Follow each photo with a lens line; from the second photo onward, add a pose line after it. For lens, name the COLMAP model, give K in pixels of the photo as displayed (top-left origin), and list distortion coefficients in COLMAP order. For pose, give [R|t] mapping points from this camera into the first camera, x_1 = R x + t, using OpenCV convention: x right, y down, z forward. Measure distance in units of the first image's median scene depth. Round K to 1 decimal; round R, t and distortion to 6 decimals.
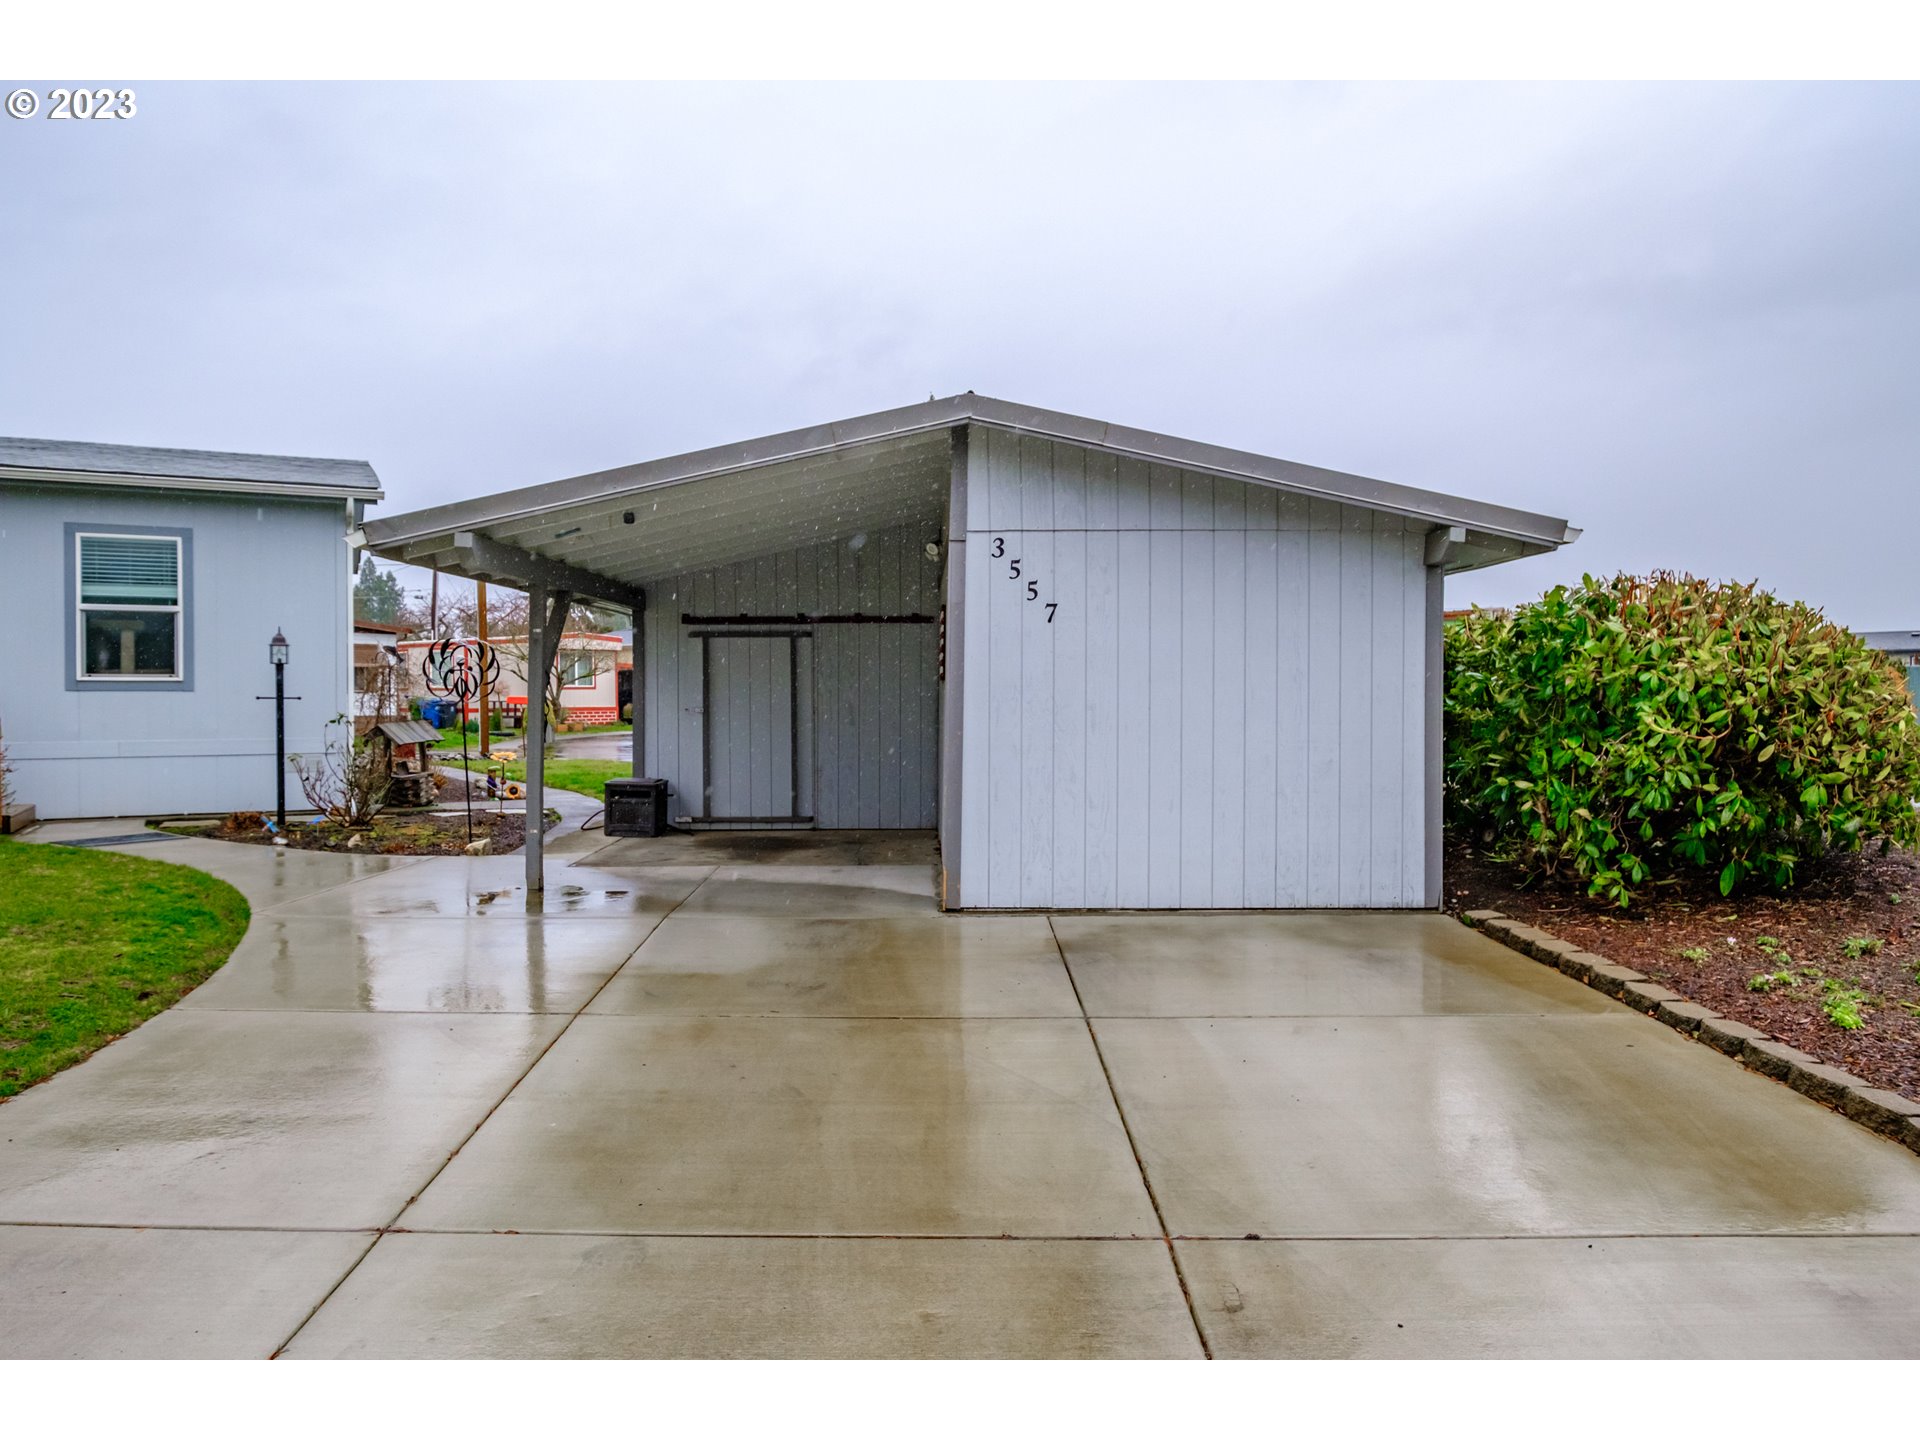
lens RADIAL K [[1316.4, 0, 939.1], [0, 1316.4, 715.7], [0, 0, 1]] dist [0.002907, -0.000708]
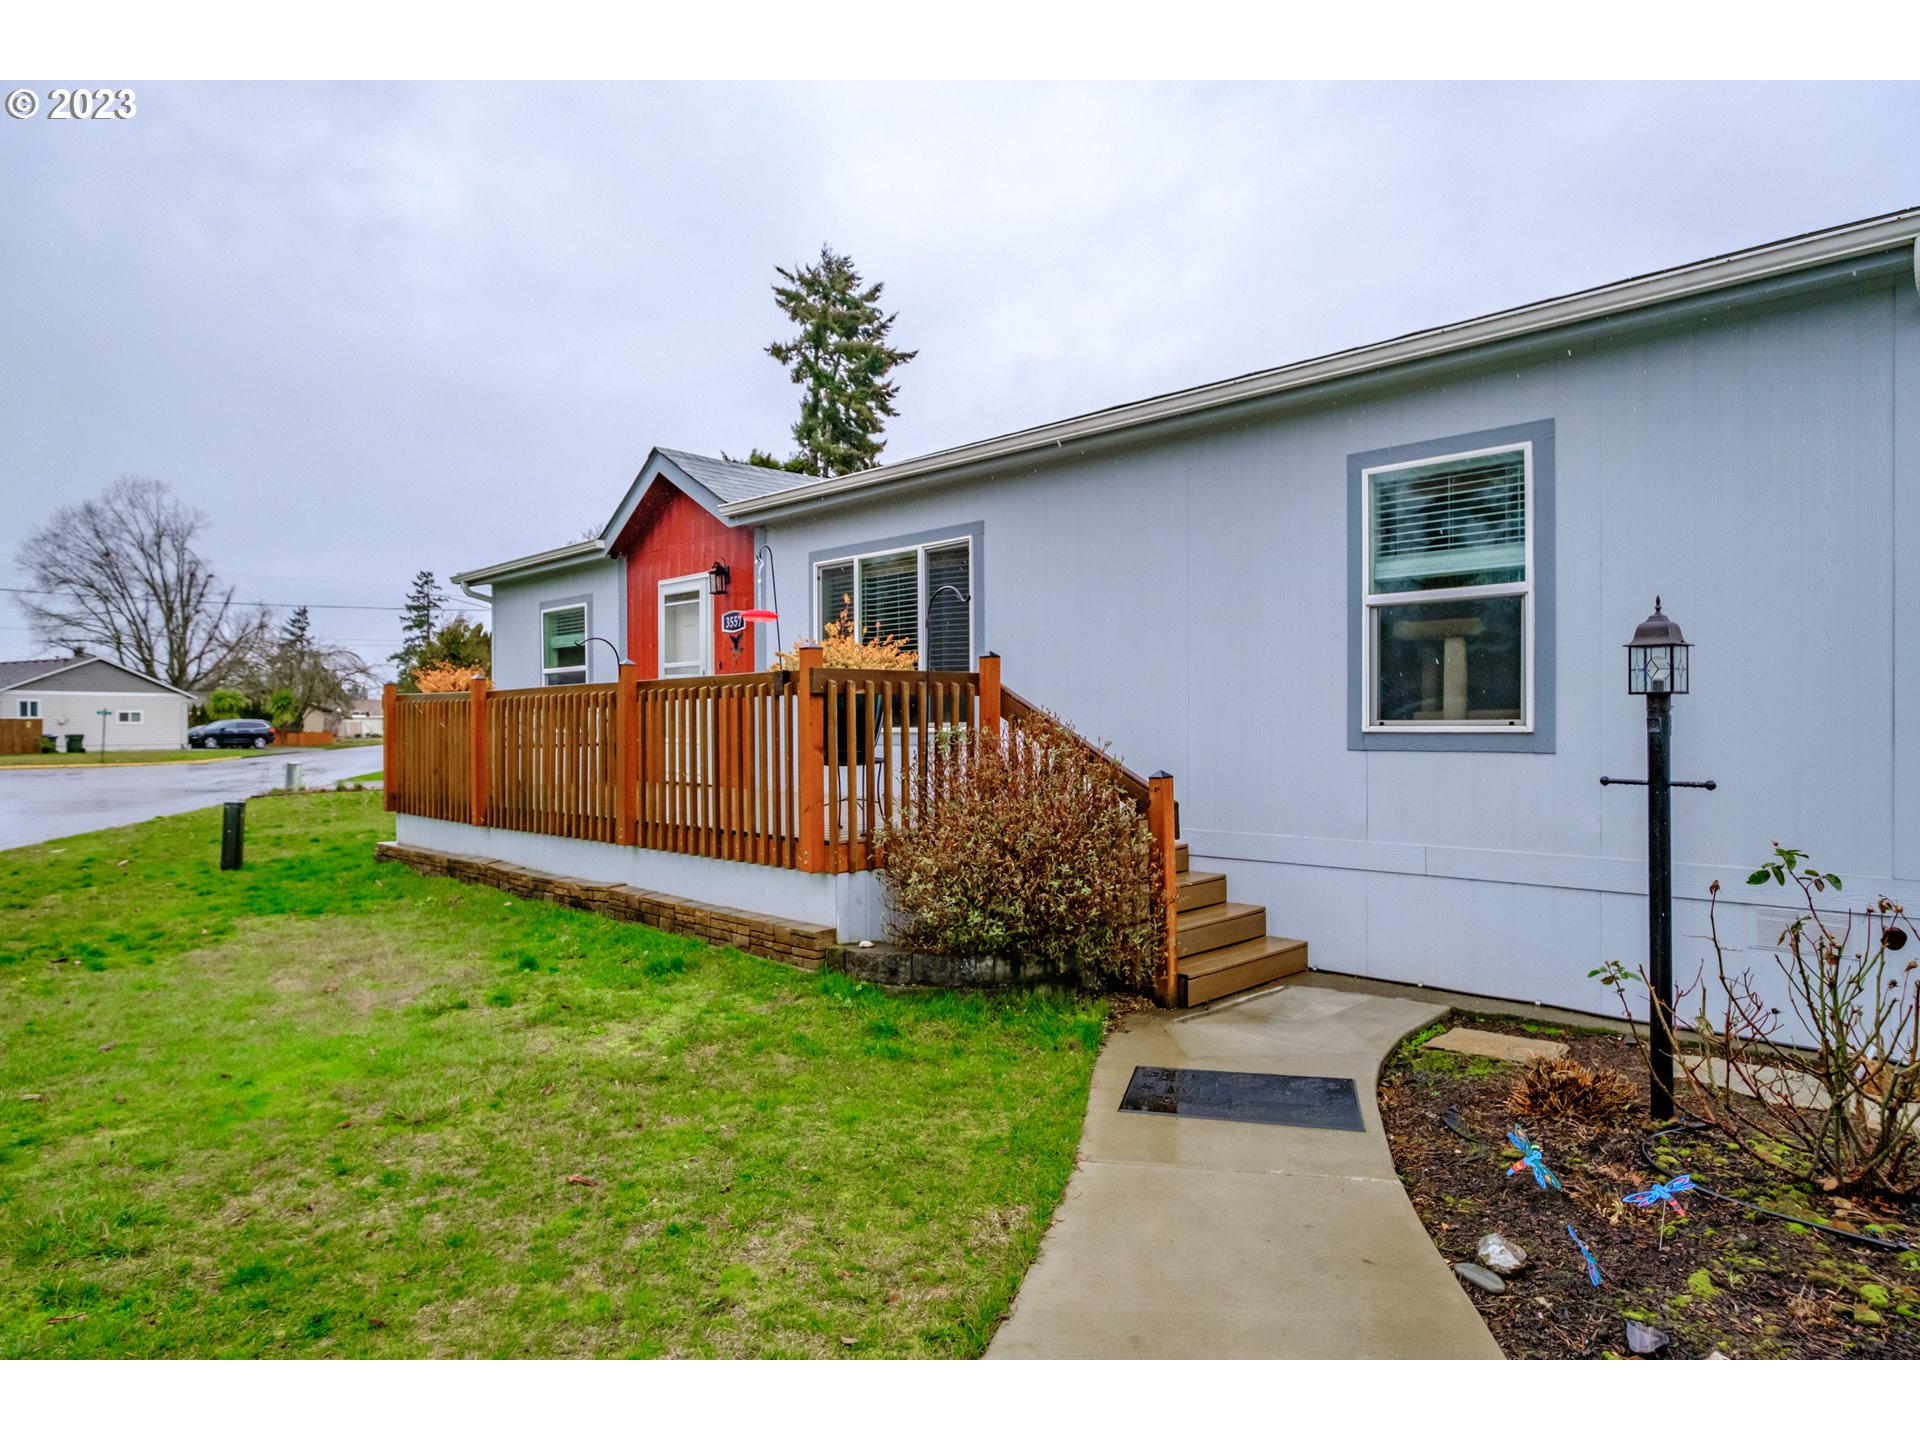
lens RADIAL K [[1197.3, 0, 958.0], [0, 1197.3, 716.6], [0, 0, 1]] dist [-0.006248, 0.008139]
pose [[0.329955, -0.006750, -0.943973, -0.238261], [-0.009881, 0.999895, -0.010603, -0.027079], [0.943945, 0.012826, 0.329854, 0.691823]]
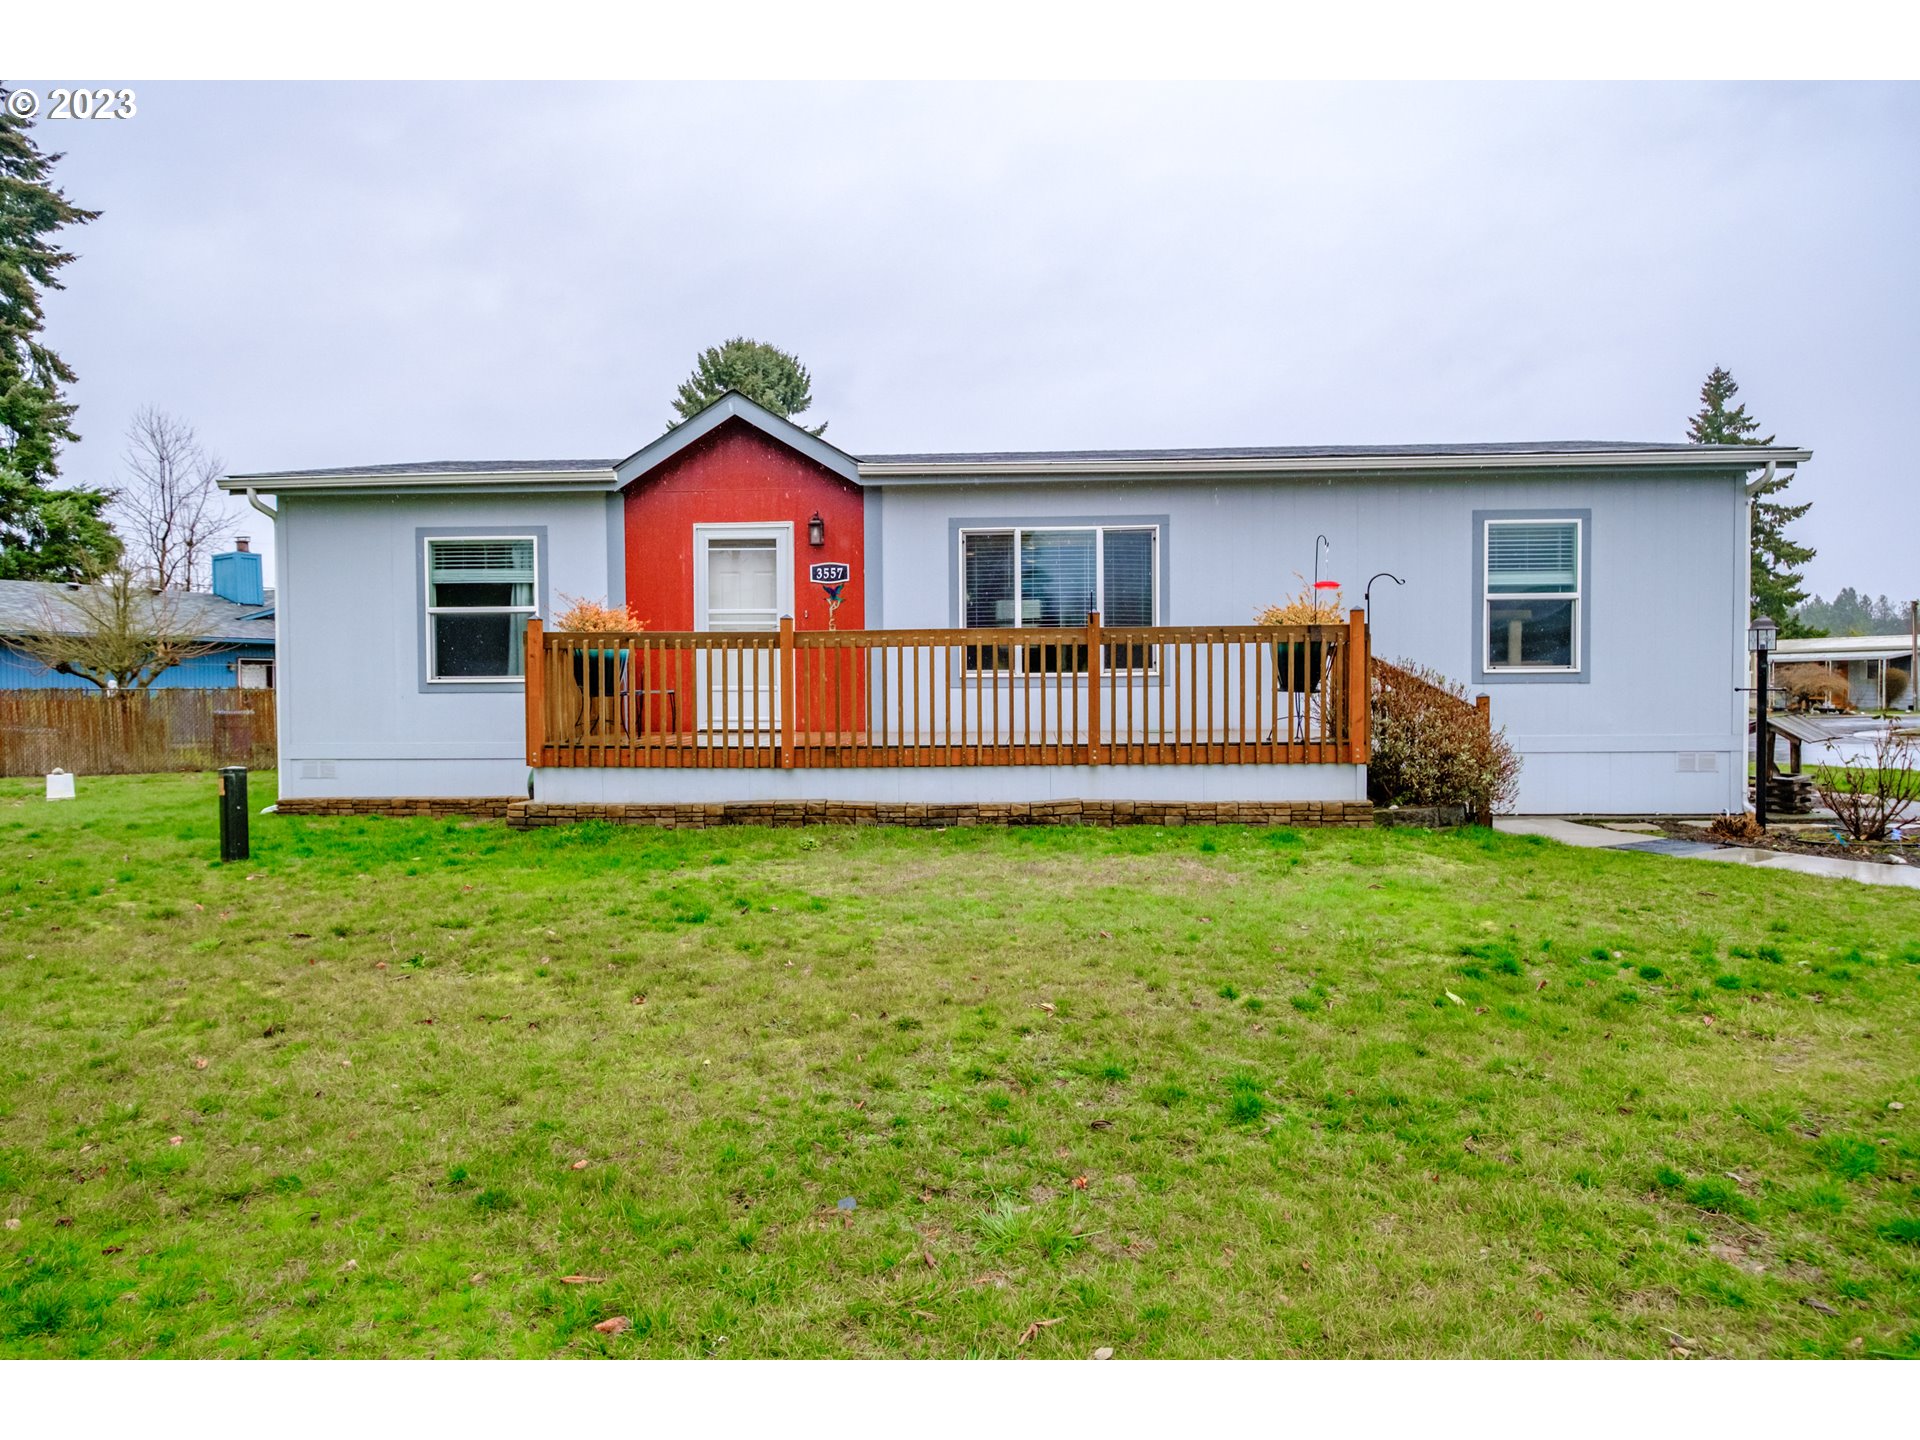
lens RADIAL K [[1197.3, 0, 1018.5], [0, 1197.3, 725.8], [0, 0, 1]] dist [-0.006248, 0.008139]
pose [[0.889593, 0.007322, -0.456696, -0.575267], [-0.001177, 0.999905, 0.013739, 0.000333], [0.456753, -0.011684, 0.889517, 0.064764]]
